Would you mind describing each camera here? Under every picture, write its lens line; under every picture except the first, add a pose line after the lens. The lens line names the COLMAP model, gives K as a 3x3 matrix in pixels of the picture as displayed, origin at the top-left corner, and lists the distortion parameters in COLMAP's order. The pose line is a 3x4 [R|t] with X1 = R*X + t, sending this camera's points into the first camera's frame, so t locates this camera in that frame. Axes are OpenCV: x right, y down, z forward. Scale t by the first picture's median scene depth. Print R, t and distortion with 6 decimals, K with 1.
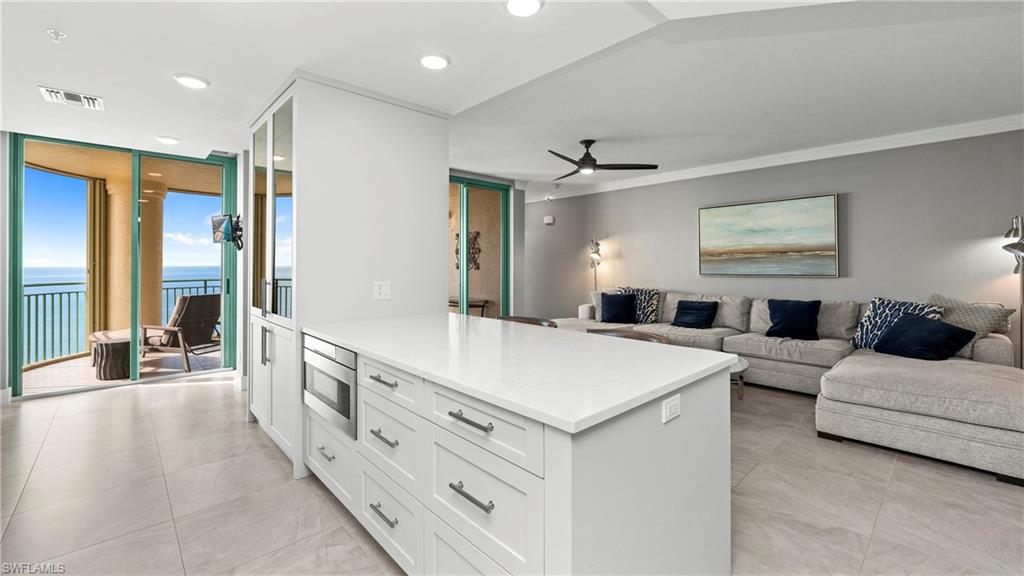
lens RADIAL K [[419.0, 0, 507.5], [0, 419.0, 260.4], [0, 0, 1]] dist [-0.005992, 0.000893]
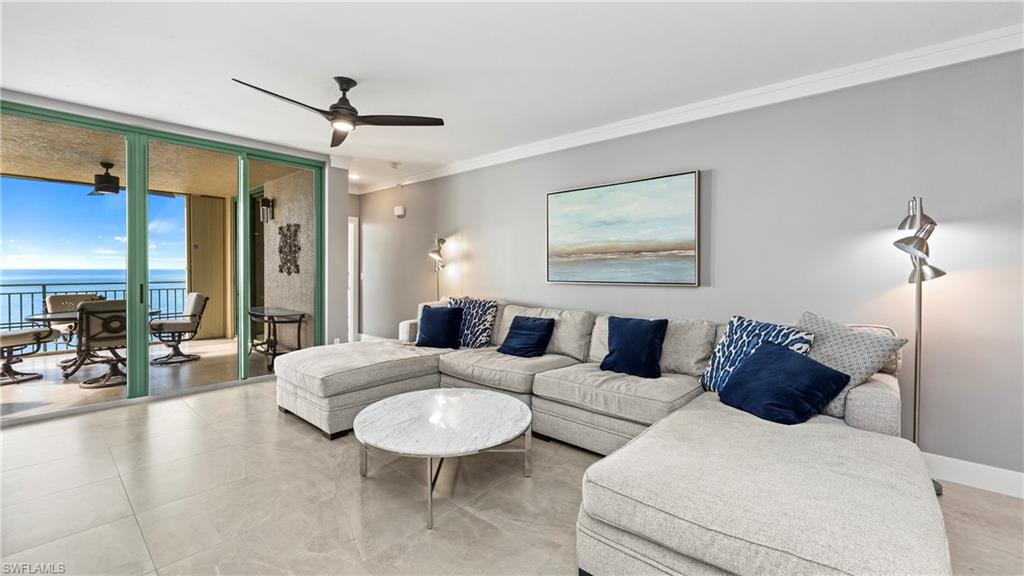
lens RADIAL K [[419.0, 0, 512.5], [0, 419.0, 274.2], [0, 0, 1]] dist [-0.005992, 0.000893]
pose [[0.994603, 0.001354, 0.103742, 0.354518], [-0.004251, 0.999607, 0.027711, 0.000432], [-0.103664, -0.028002, 0.994218, 0.275702]]
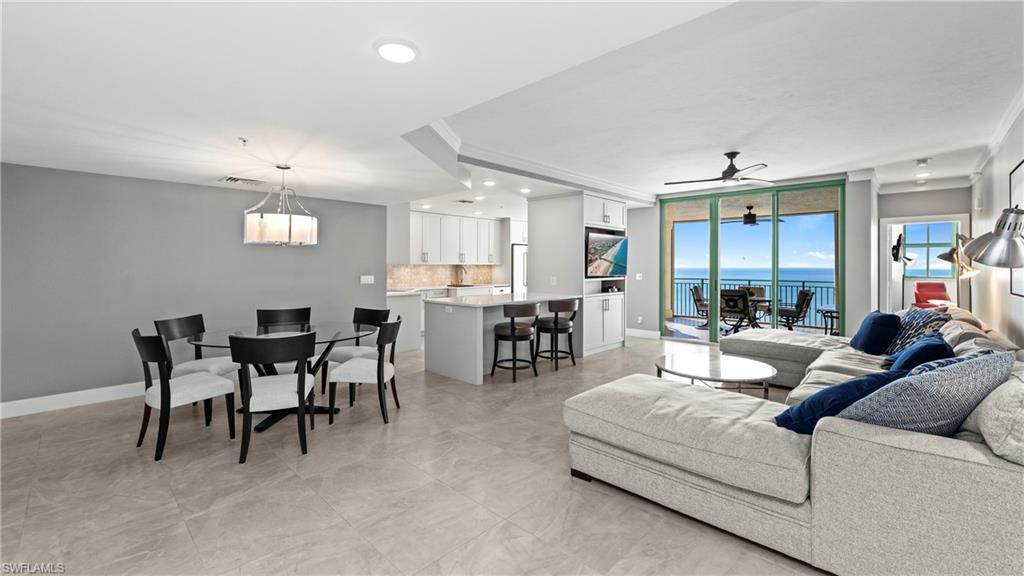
lens RADIAL K [[419.0, 0, 515.0], [0, 419.0, 263.9], [0, 0, 1]] dist [-0.005992, 0.000893]
pose [[0.066624, -0.003864, -0.997771, 1.084118], [0.008291, 0.999960, -0.003319, -0.009977], [0.997744, -0.008051, 0.066653, 0.351737]]
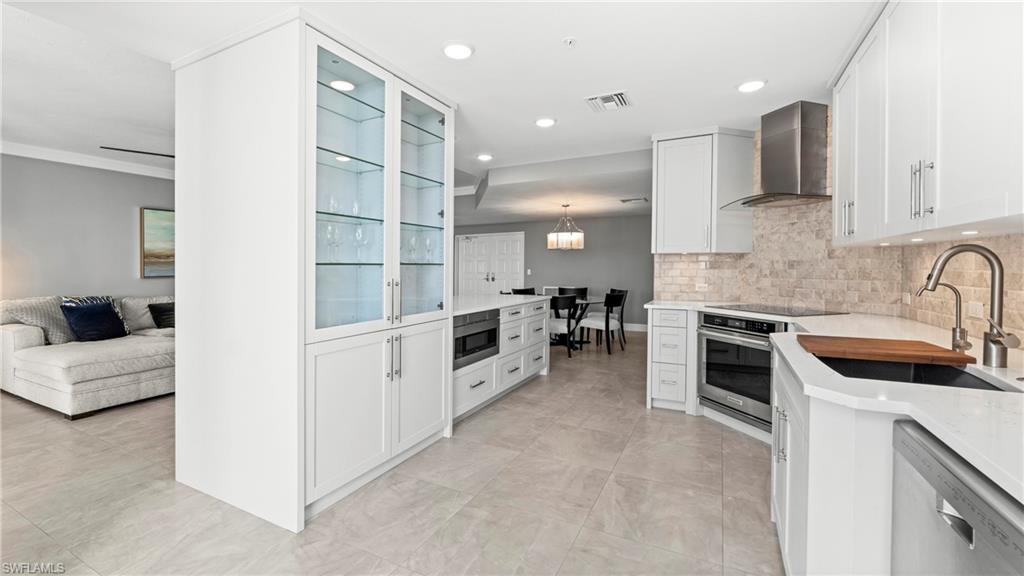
lens RADIAL K [[419.0, 0, 506.6], [0, 419.0, 271.9], [0, 0, 1]] dist [-0.005992, 0.000893]
pose [[-0.340066, -0.009166, 0.940357, -0.821892], [-0.004011, 0.999958, 0.008297, 0.011958], [-0.940393, -0.000950, -0.340089, 0.604754]]
